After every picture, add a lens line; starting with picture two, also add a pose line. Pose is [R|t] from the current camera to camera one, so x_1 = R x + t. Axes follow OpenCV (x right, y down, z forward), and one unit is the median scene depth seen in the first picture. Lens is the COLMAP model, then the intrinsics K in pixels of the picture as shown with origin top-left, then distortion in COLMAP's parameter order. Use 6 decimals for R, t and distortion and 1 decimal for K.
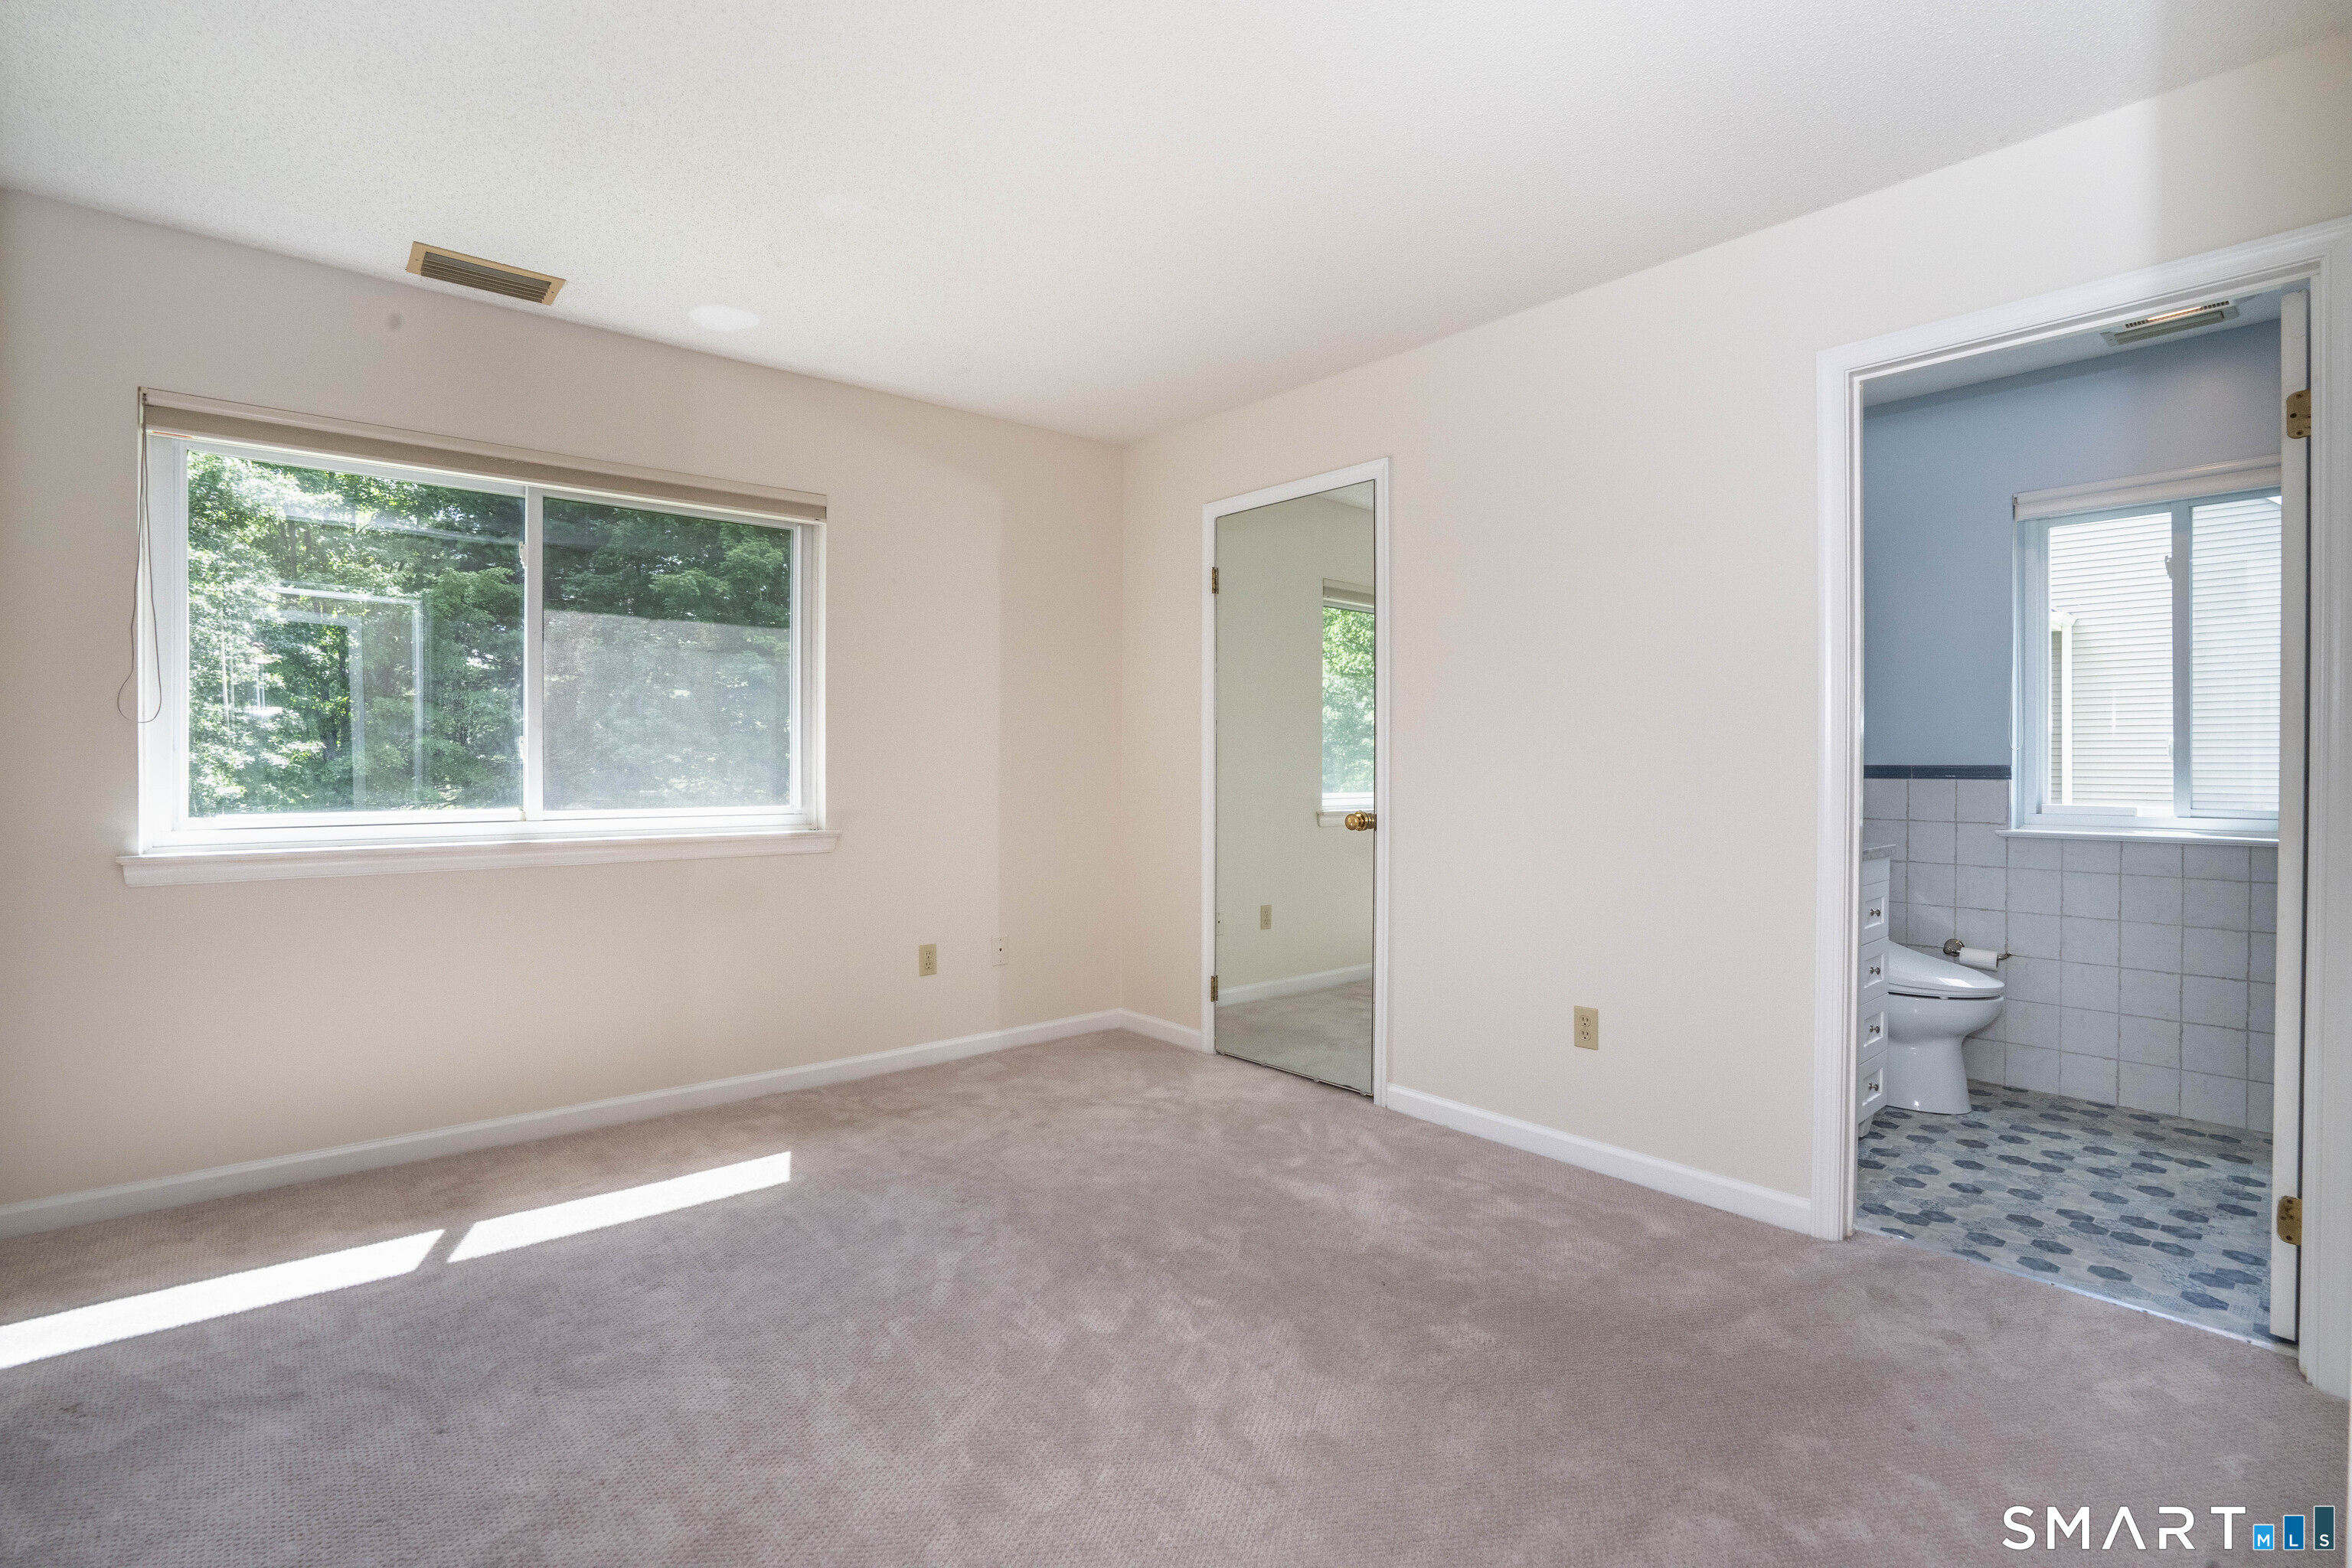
lens RADIAL K [[1084.7, 0, 1182.0], [0, 1084.7, 773.5], [0, 0, 1]] dist [-0.044155, 0.010431]
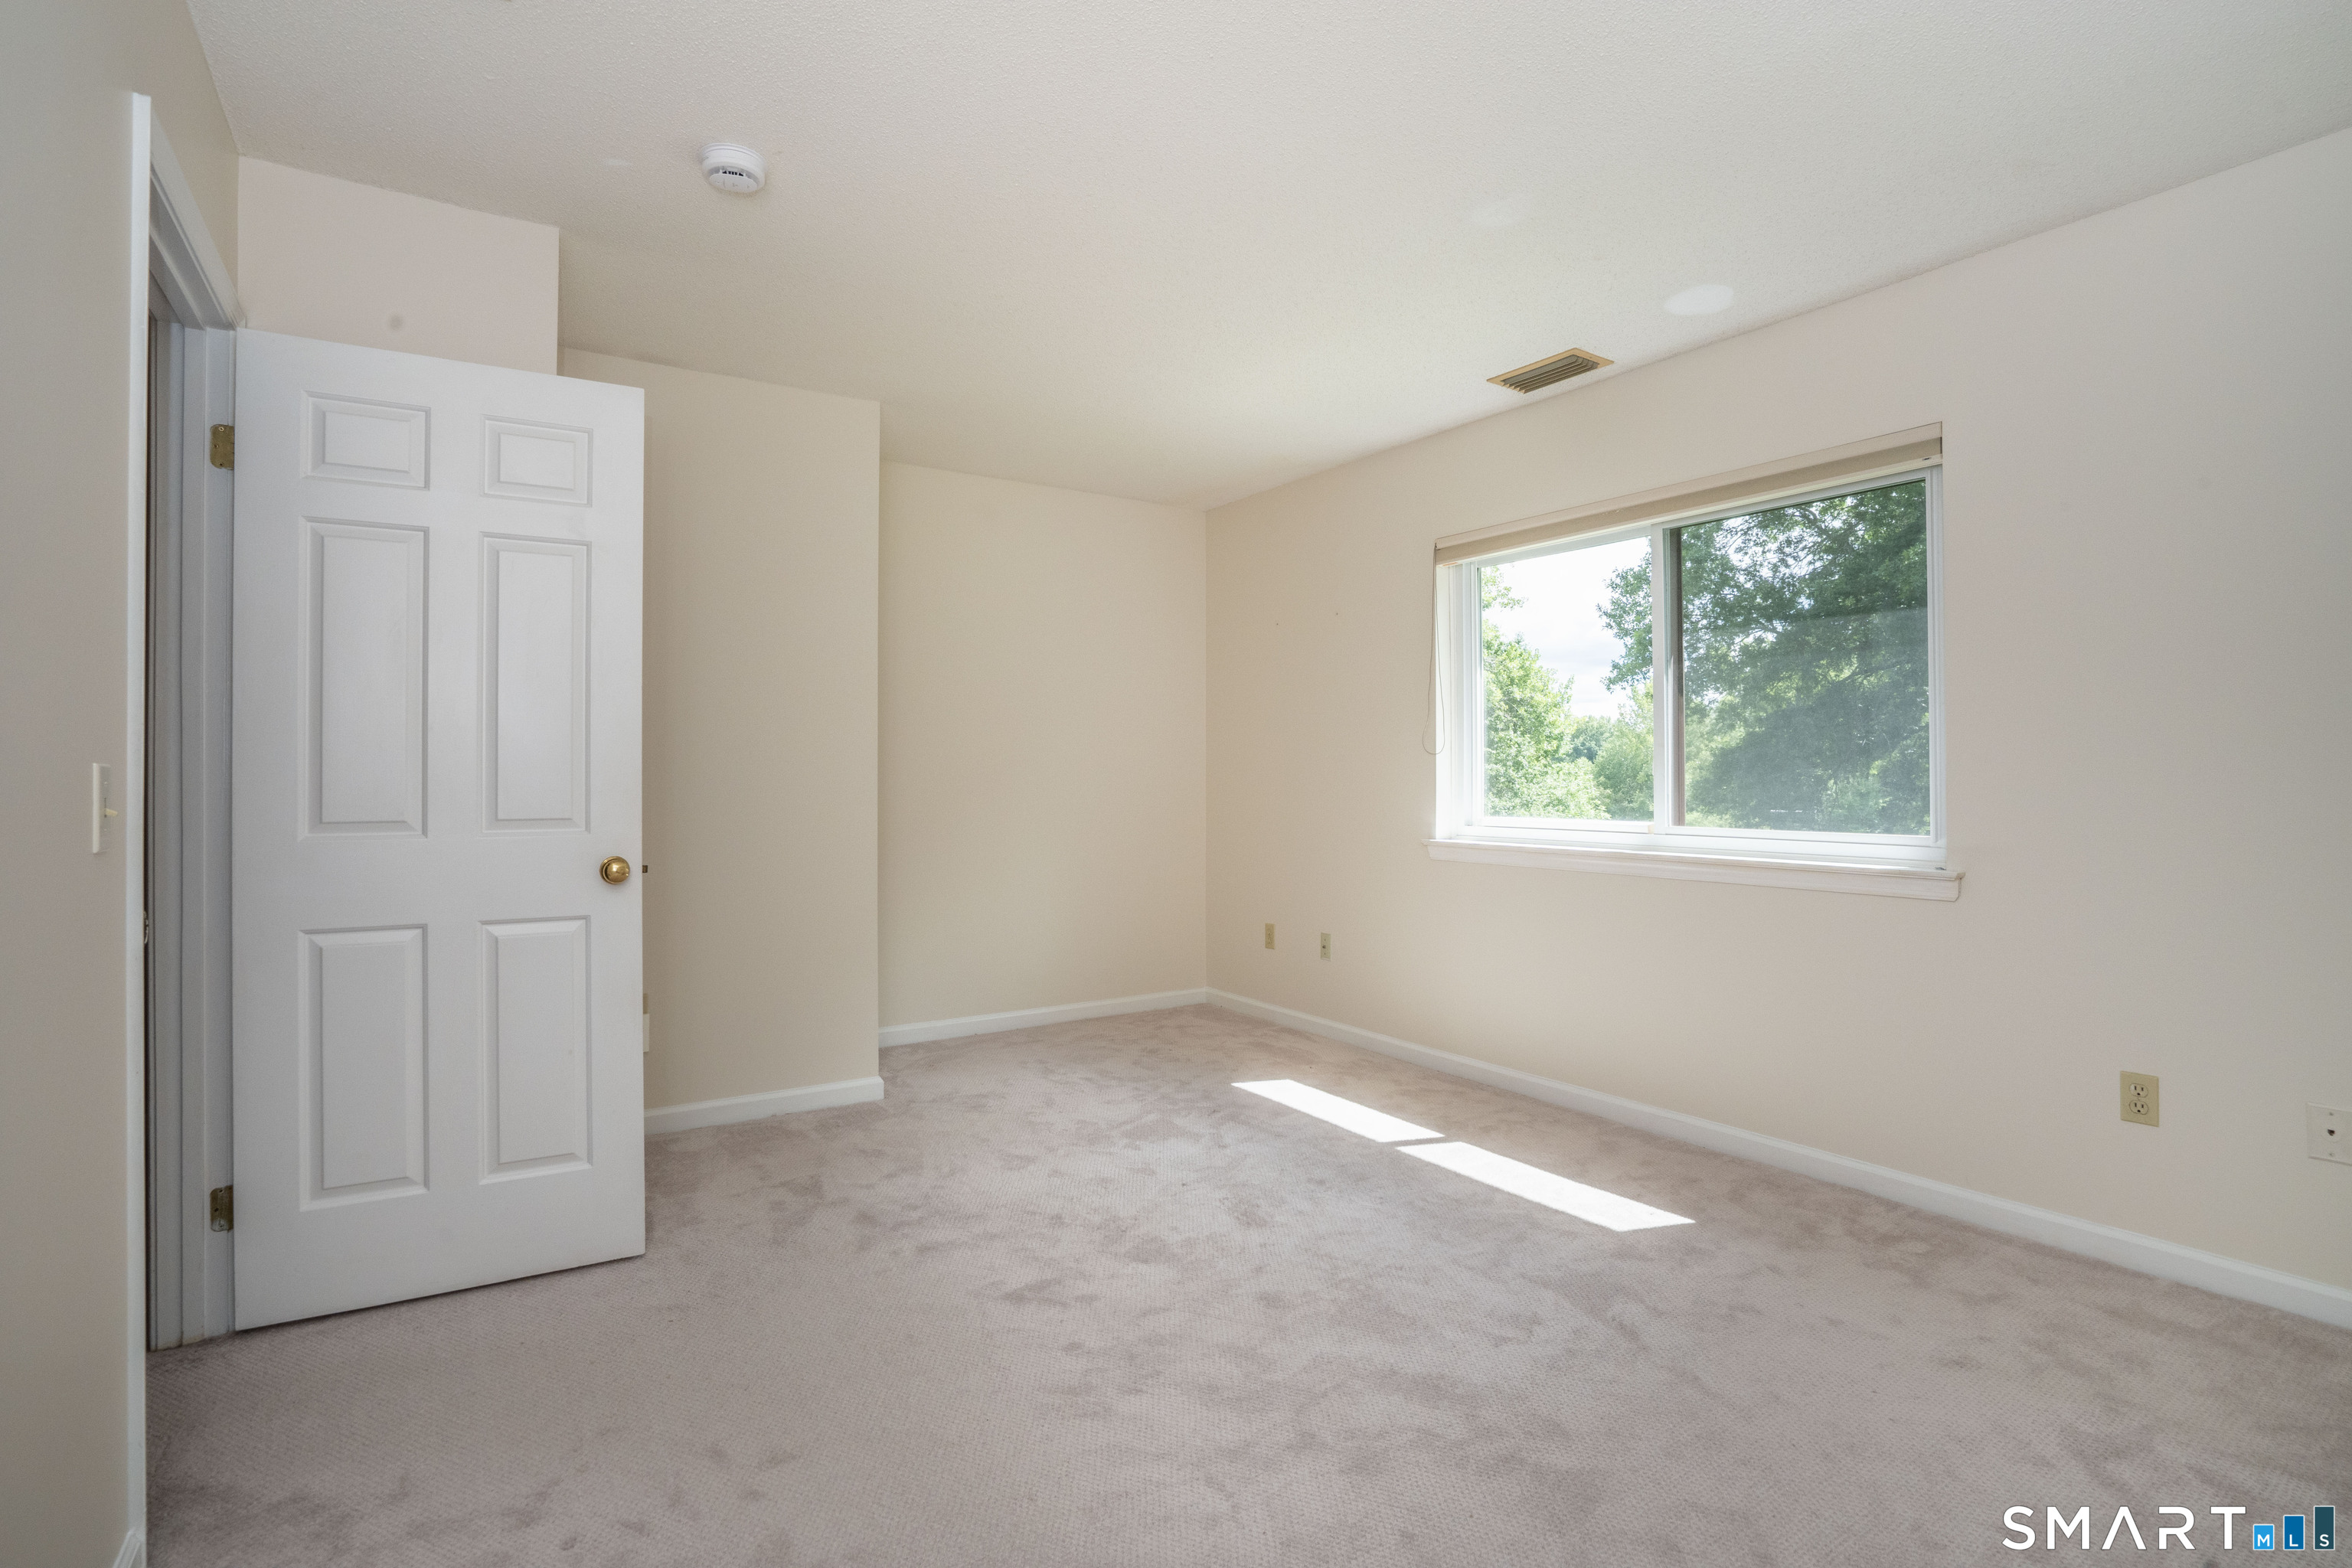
lens RADIAL K [[1156.8, 0, 1177.7], [0, 1156.8, 777.5], [0, 0, 1]] dist [-0.035678, 0.003388]
pose [[-0.137810, -0.003307, -0.990453, 0.643211], [-0.009958, 0.999949, -0.001953, -0.006143], [0.990409, 0.009594, -0.137836, 0.727458]]
